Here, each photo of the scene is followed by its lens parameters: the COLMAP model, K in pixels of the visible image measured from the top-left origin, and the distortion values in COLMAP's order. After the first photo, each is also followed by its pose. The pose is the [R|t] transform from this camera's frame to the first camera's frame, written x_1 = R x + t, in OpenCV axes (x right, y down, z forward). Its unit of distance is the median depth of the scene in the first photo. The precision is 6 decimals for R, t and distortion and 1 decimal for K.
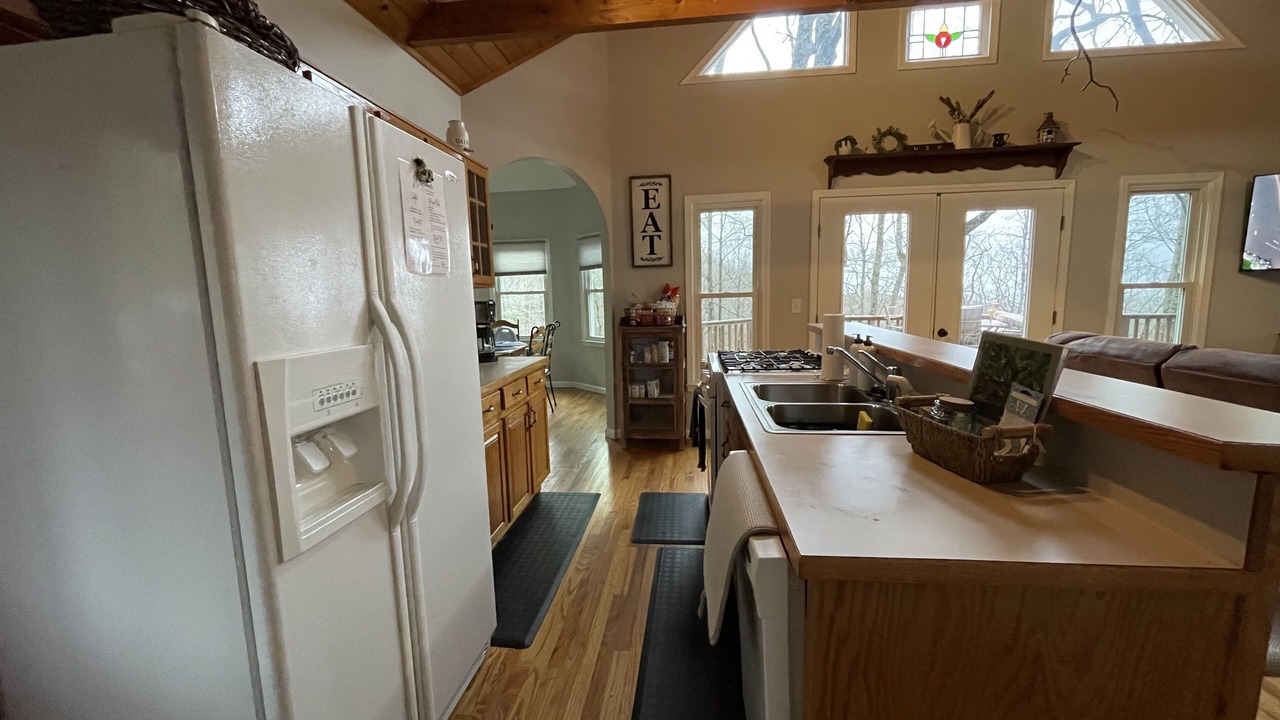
lens RADIAL K [[515.9, 0, 636.2], [0, 515.9, 362.0], [0, 0, 1]] dist [0.005325, -0.003570]
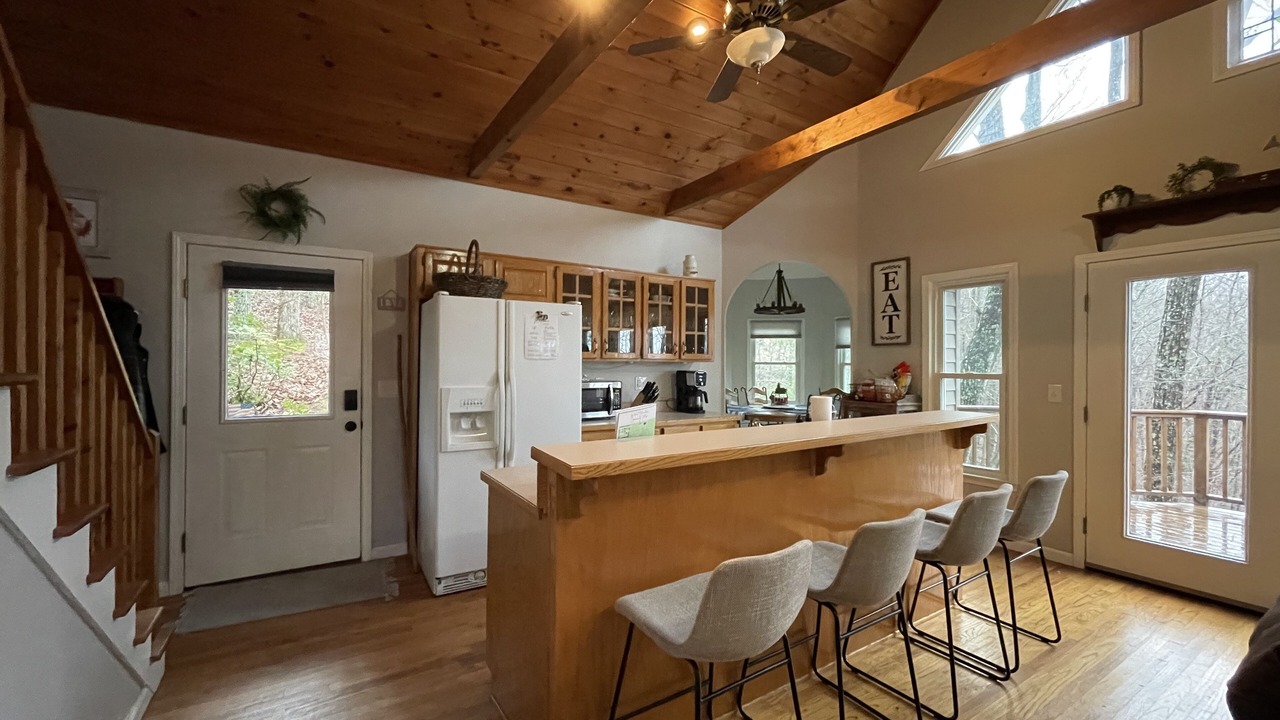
lens RADIAL K [[515.9, 0, 636.2], [0, 515.9, 362.0], [0, 0, 1]] dist [0.005325, -0.003570]
pose [[0.616918, 0.031555, -0.786394, 0.578546], [-0.126795, 0.990129, -0.059738, -0.027526], [0.776747, 0.136564, 0.614829, -0.024294]]
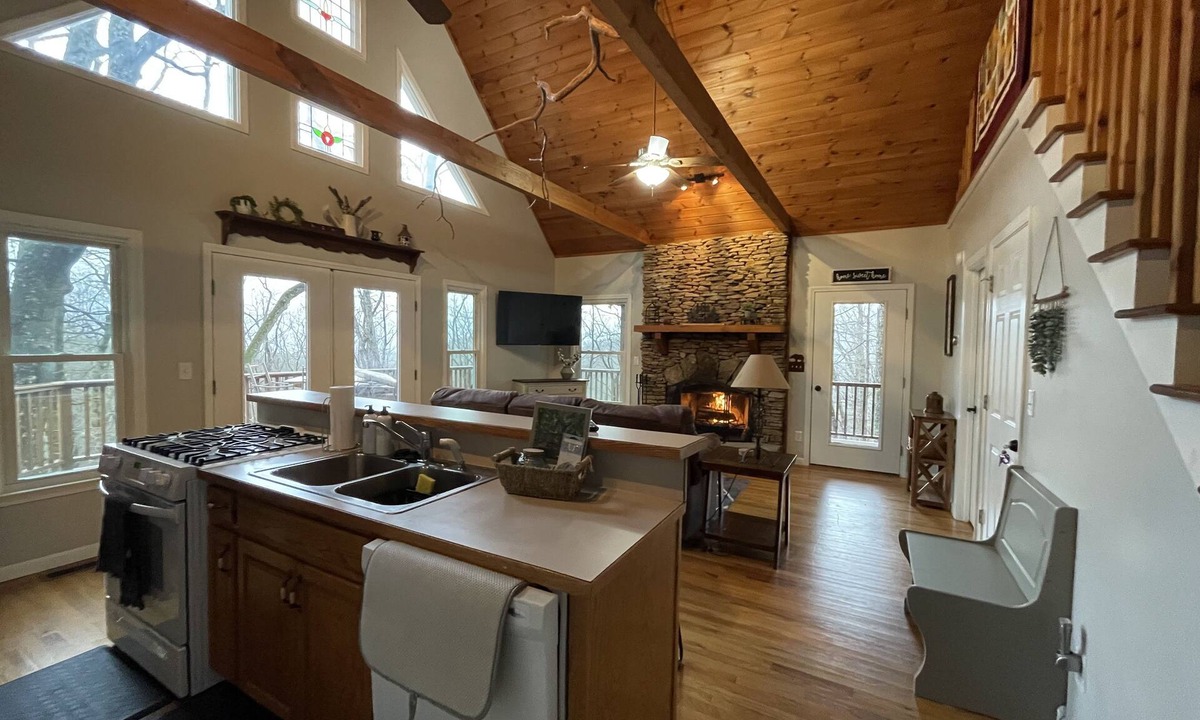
lens RADIAL K [[486.0, 0, 600.0], [0, 486.0, 360.0], [0, 0, 1]] dist [-0.002281, -0.000199]
pose [[0.385189, -0.006305, 0.922816, -0.170283], [0.100674, 0.994296, -0.035228, -0.033474], [-0.917330, 0.106473, 0.383626, 0.078925]]
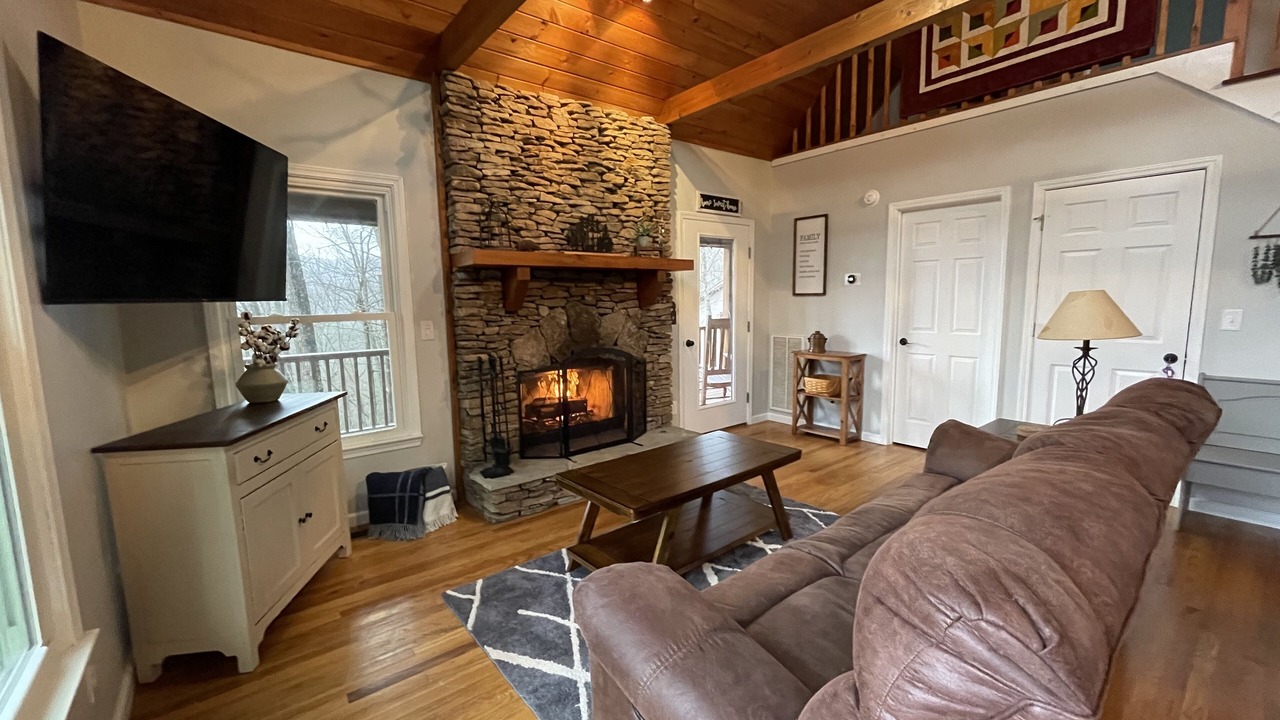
lens RADIAL K [[515.9, 0, 636.2], [0, 515.9, 362.0], [0, 0, 1]] dist [0.005325, -0.003570]
pose [[-0.706381, -0.056483, 0.705574, 0.613891], [0.126739, 0.970610, 0.204583, -0.153490], [-0.696393, 0.233937, -0.678462, 0.942360]]
